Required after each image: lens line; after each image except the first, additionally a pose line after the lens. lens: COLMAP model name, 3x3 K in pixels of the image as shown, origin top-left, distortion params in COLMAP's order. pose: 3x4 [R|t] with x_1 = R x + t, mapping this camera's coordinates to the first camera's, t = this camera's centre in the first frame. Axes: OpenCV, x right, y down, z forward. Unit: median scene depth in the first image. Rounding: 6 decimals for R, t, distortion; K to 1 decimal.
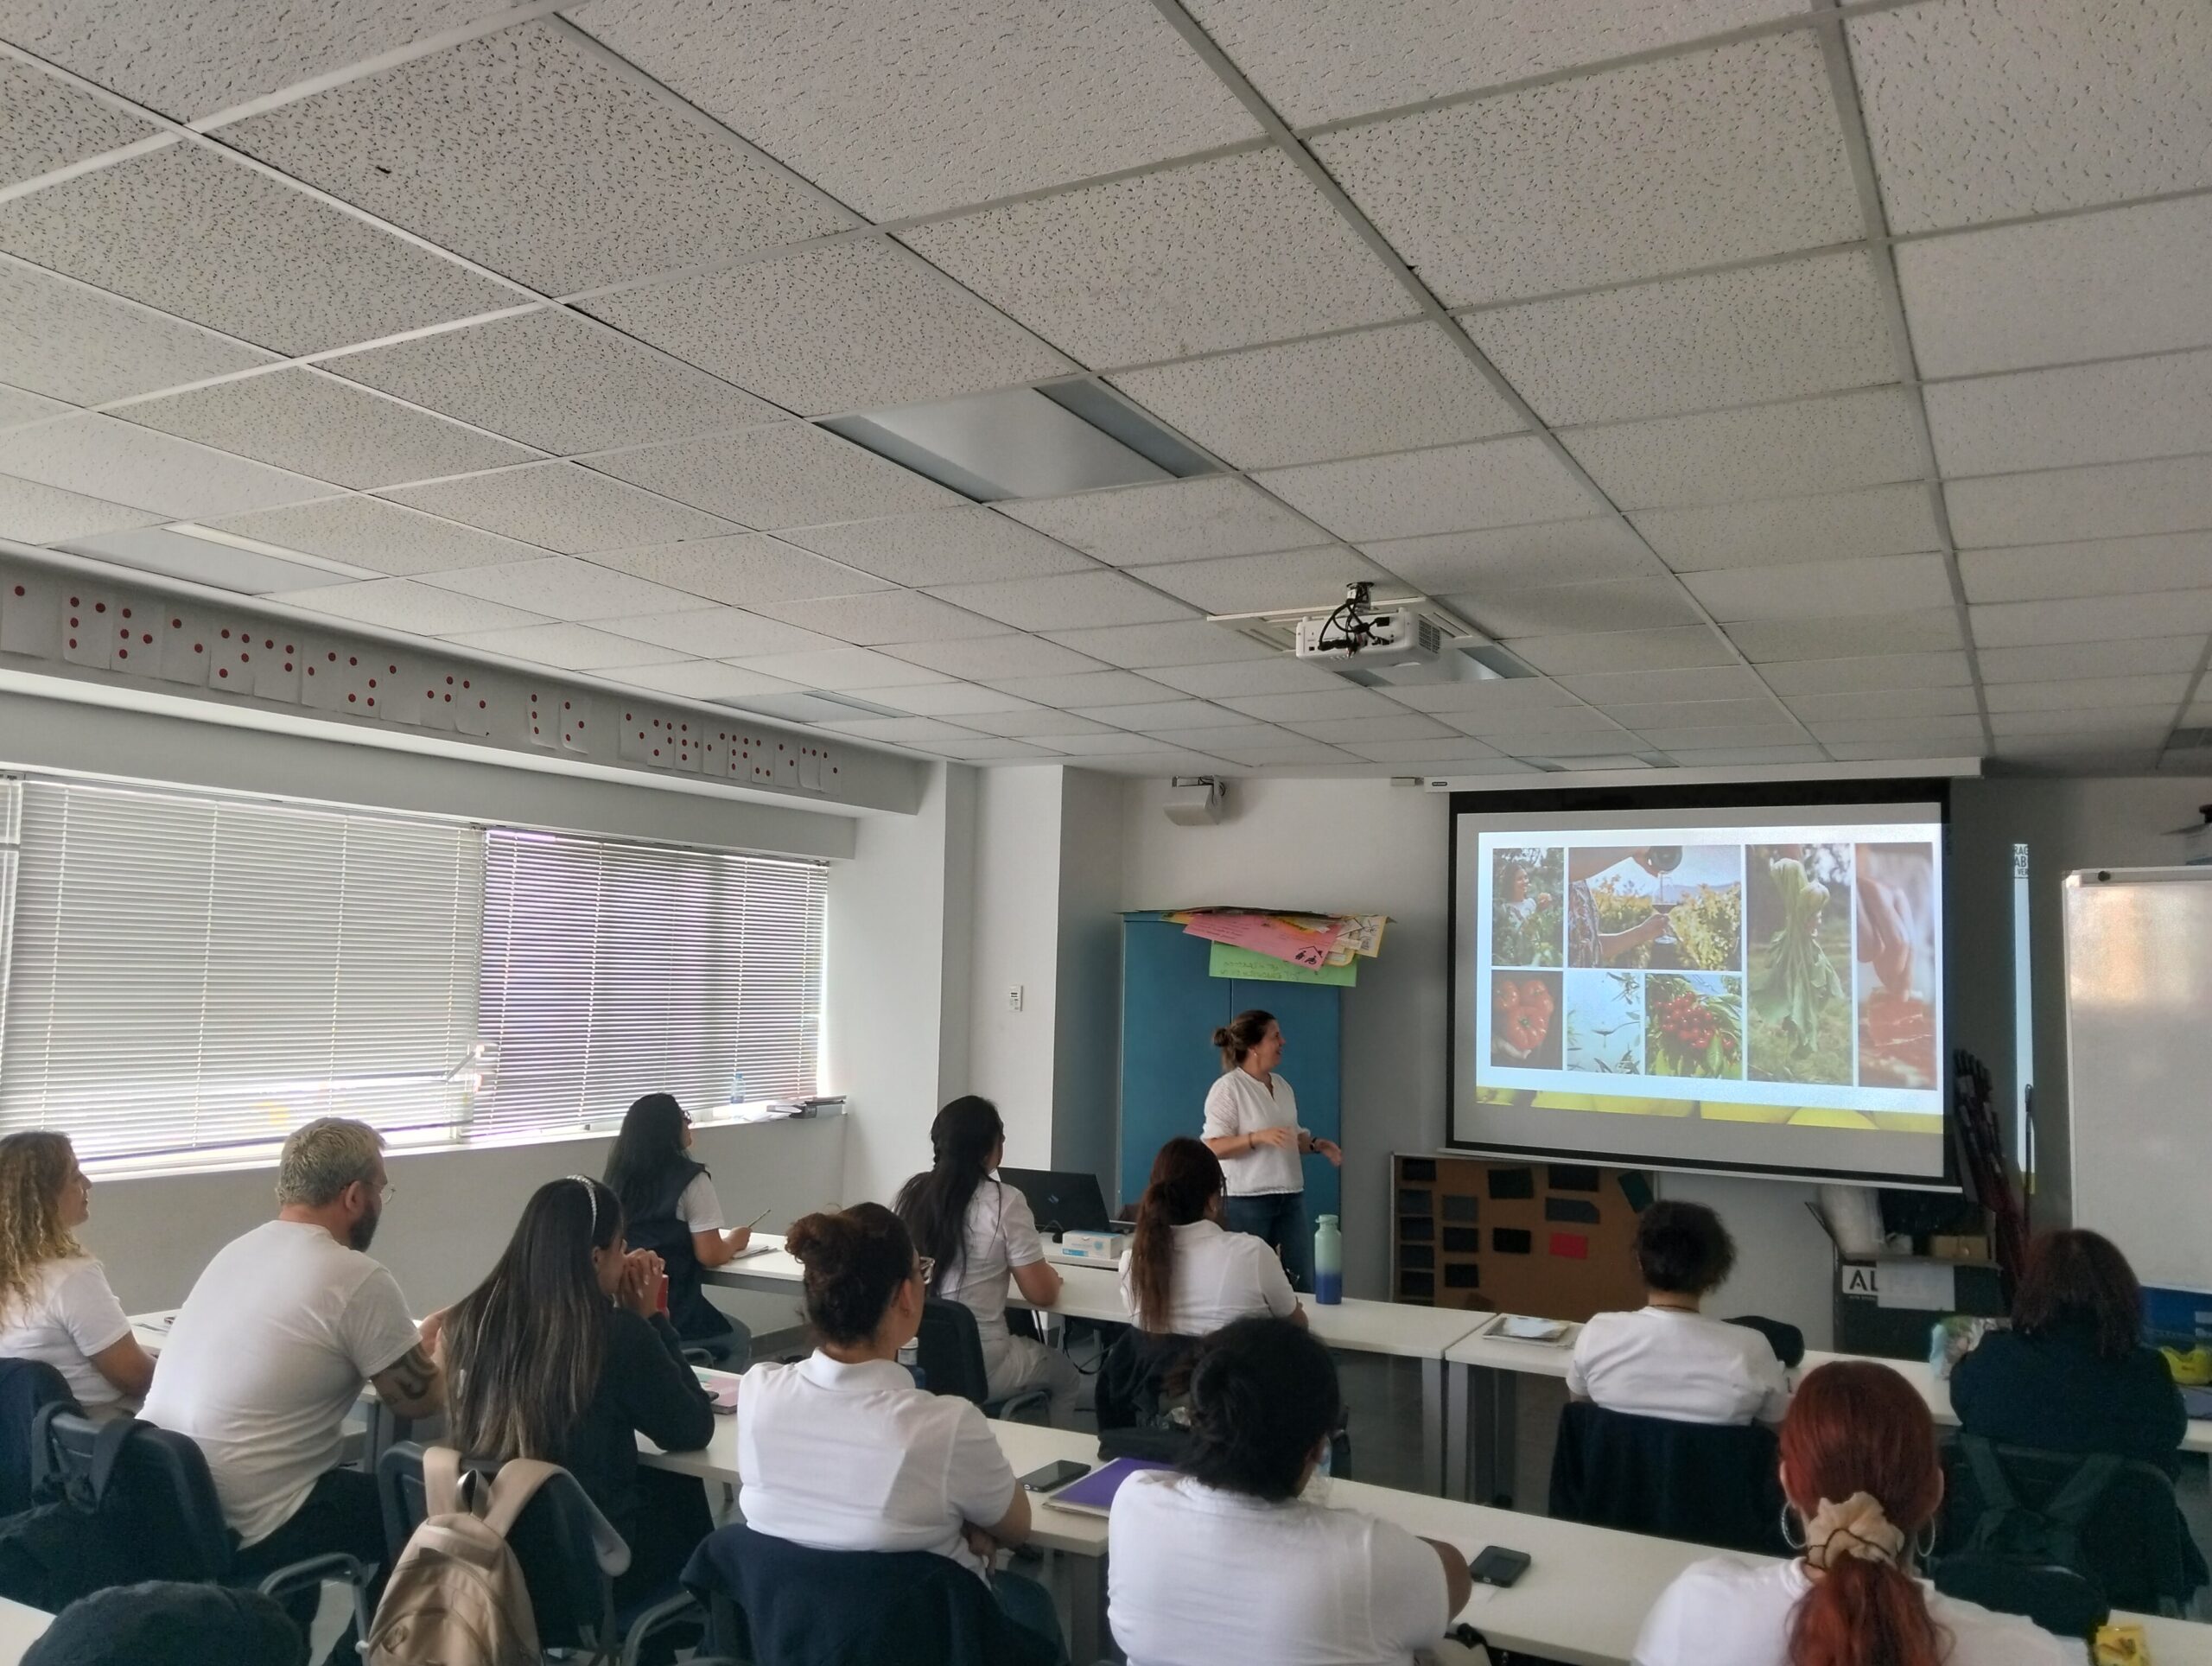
lens RADIAL K [[1749.1, 0, 1111.6], [0, 1749.1, 818.9], [0, 0, 1]] dist [0.061883, -0.130352]
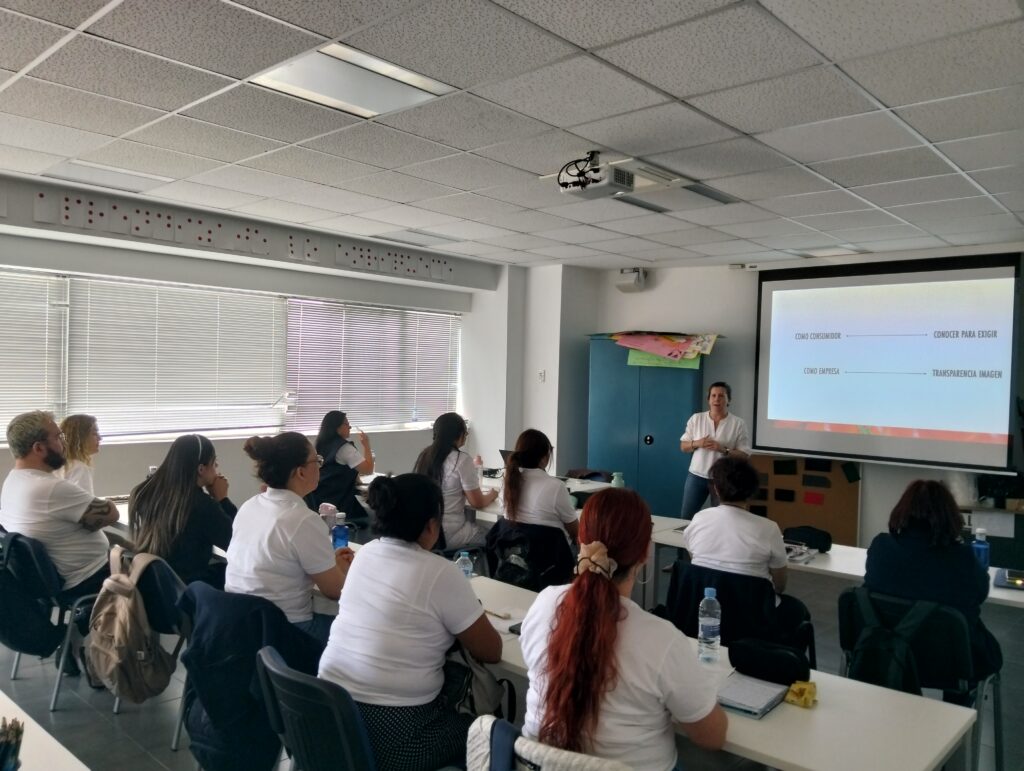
lens RADIAL K [[809.7, 0, 512.2], [0, 809.7, 386.1], [0, 0, 1]] dist [0.061883, -0.130352]
pose [[0.970166, 0.002226, -0.242433, 0.185854], [0.021665, 0.995161, 0.095836, 0.024763], [0.241474, -0.098229, 0.965423, 0.048910]]
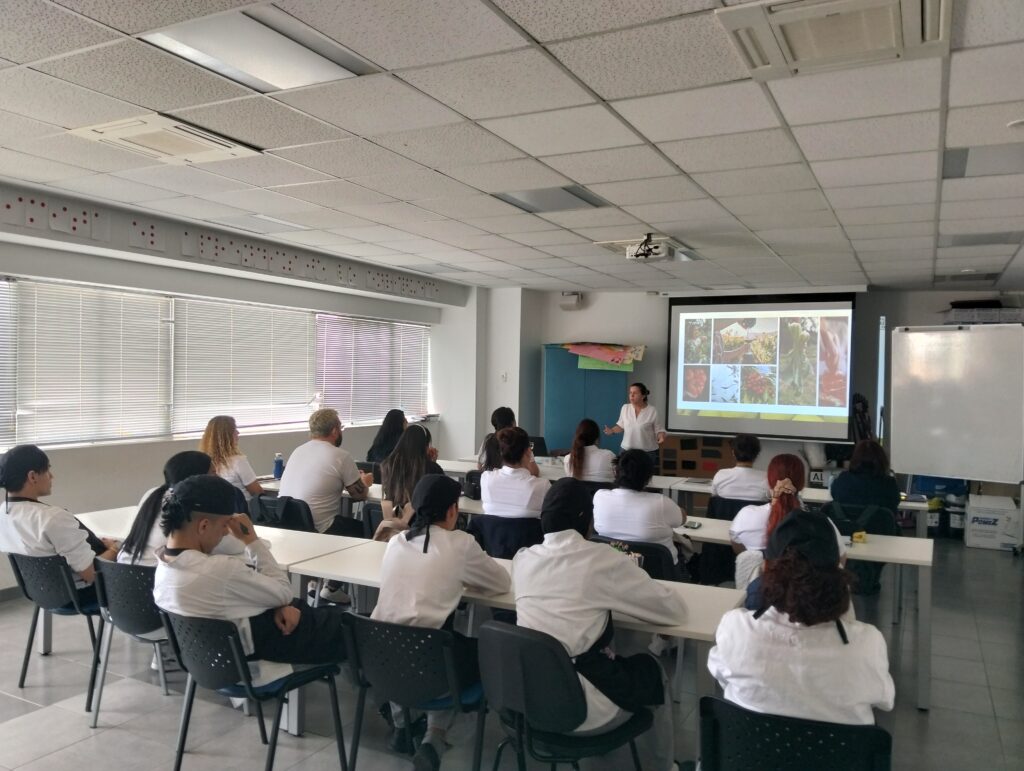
lens RADIAL K [[809.7, 0, 518.3], [0, 809.7, 376.8], [0, 0, 1]] dist [0.061883, -0.130352]
pose [[0.999743, -0.004585, 0.022183, -0.074819], [0.002499, 0.995649, 0.093154, -0.013702], [-0.022513, -0.093075, 0.995405, -0.266633]]
